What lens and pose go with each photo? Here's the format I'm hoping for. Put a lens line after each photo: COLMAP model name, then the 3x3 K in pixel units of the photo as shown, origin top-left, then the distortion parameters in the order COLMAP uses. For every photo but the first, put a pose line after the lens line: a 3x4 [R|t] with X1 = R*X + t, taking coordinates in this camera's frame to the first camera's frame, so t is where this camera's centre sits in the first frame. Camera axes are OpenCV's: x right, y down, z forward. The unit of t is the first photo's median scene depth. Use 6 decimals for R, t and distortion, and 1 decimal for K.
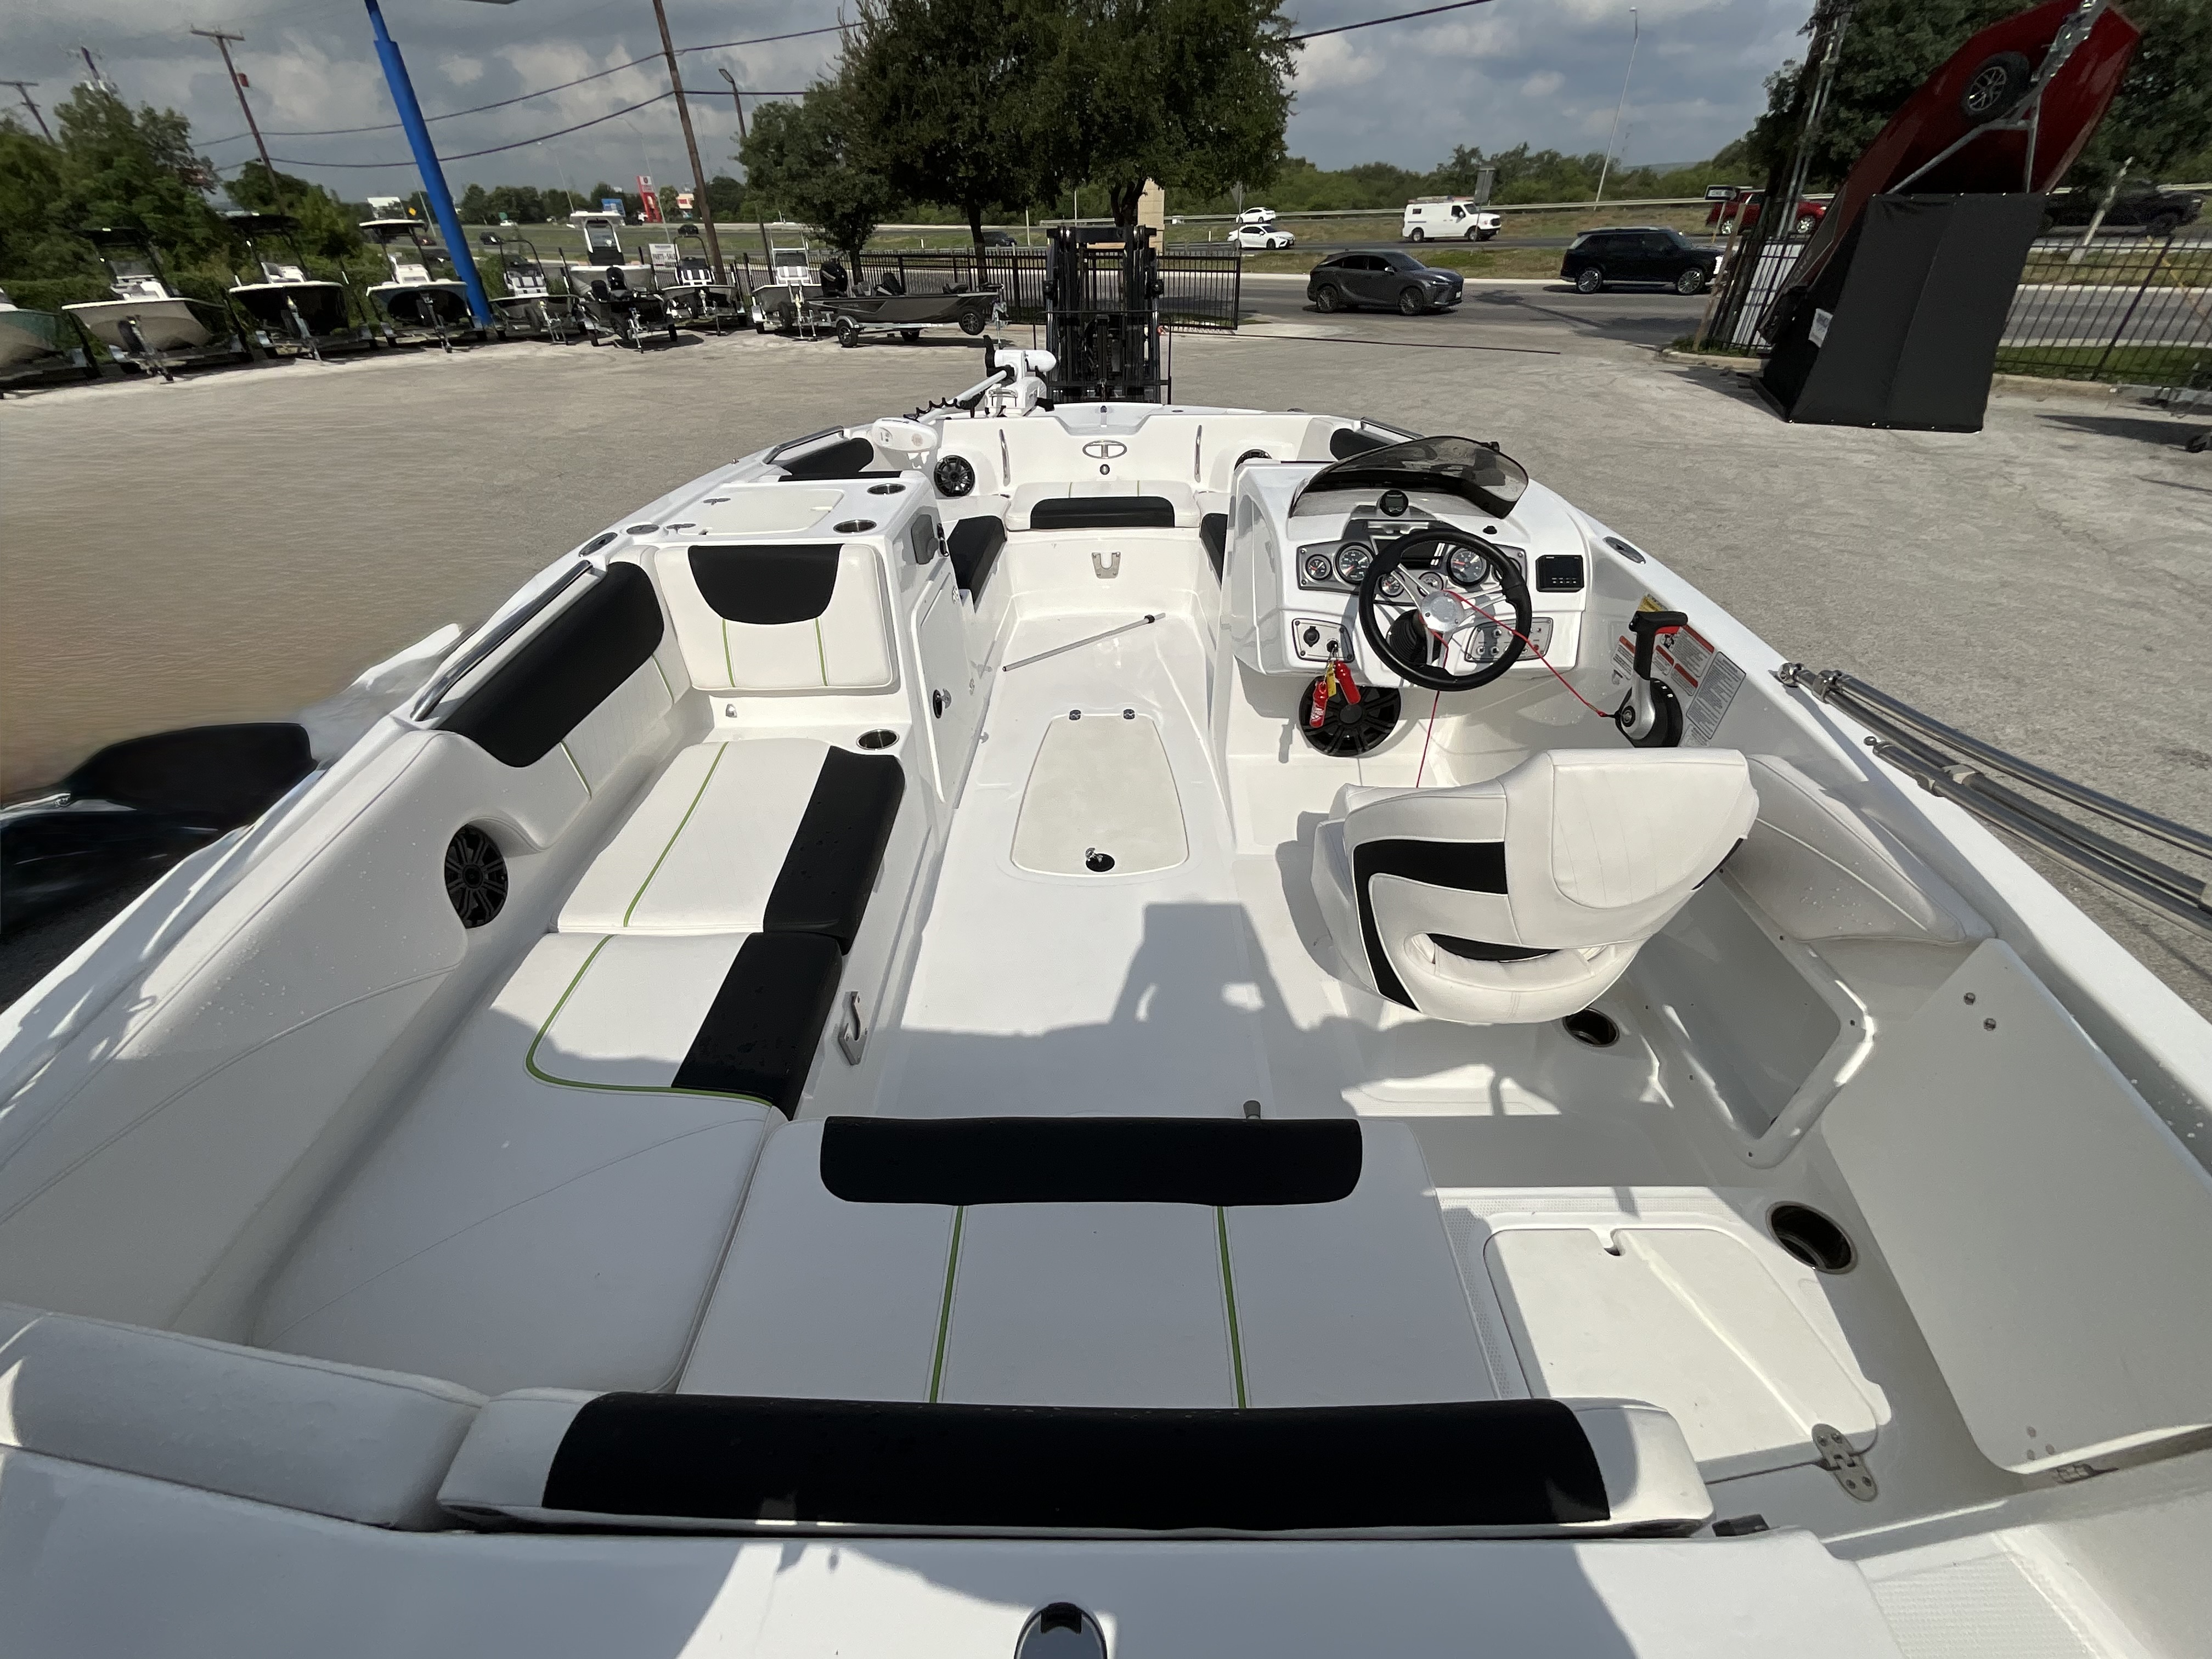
lens RADIAL K [[906.6, 0, 1105.1], [0, 906.6, 837.0], [0, 0, 1]] dist [0.000773, 0.004568]
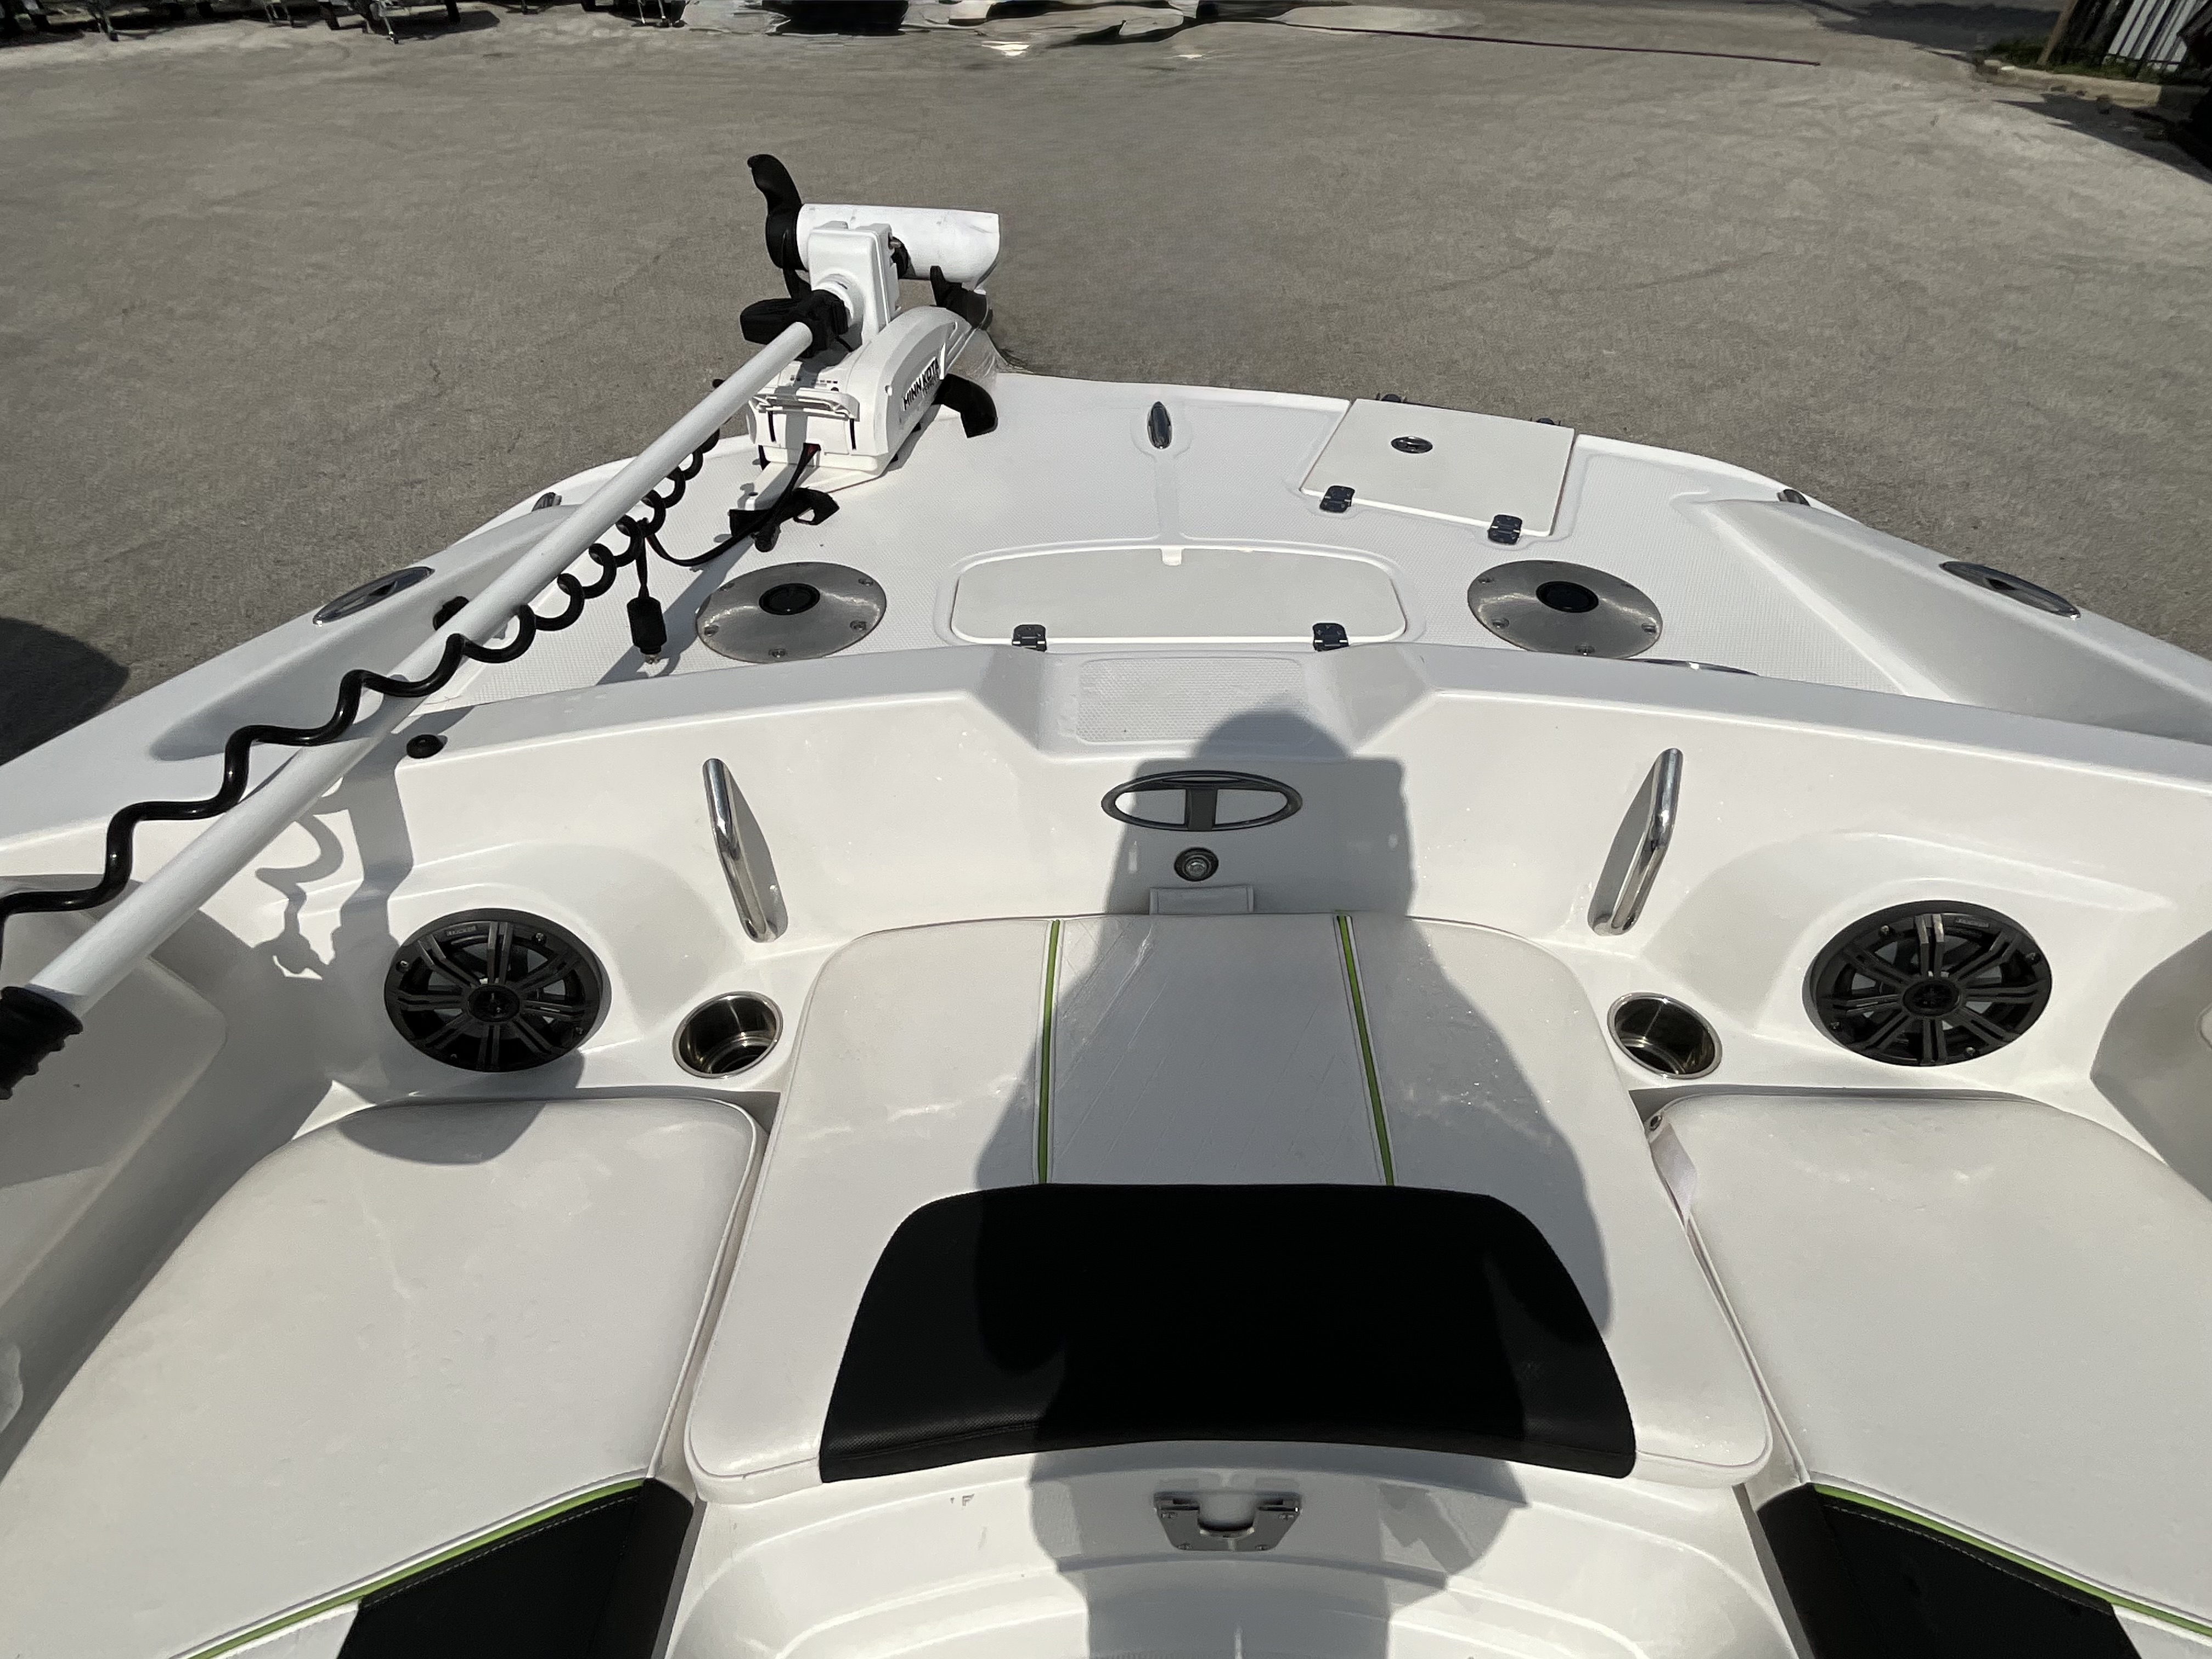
lens RADIAL K [[1093.8, 0, 1106.0], [0, 1093.8, 829.5], [0, 0, 1]] dist [-0.008946, 0.011279]
pose [[0.999949, 0.002835, 0.009722, -0.006748], [-0.004159, 0.990280, 0.139024, -0.116126], [-0.009233, -0.139057, 0.990241, 0.185789]]
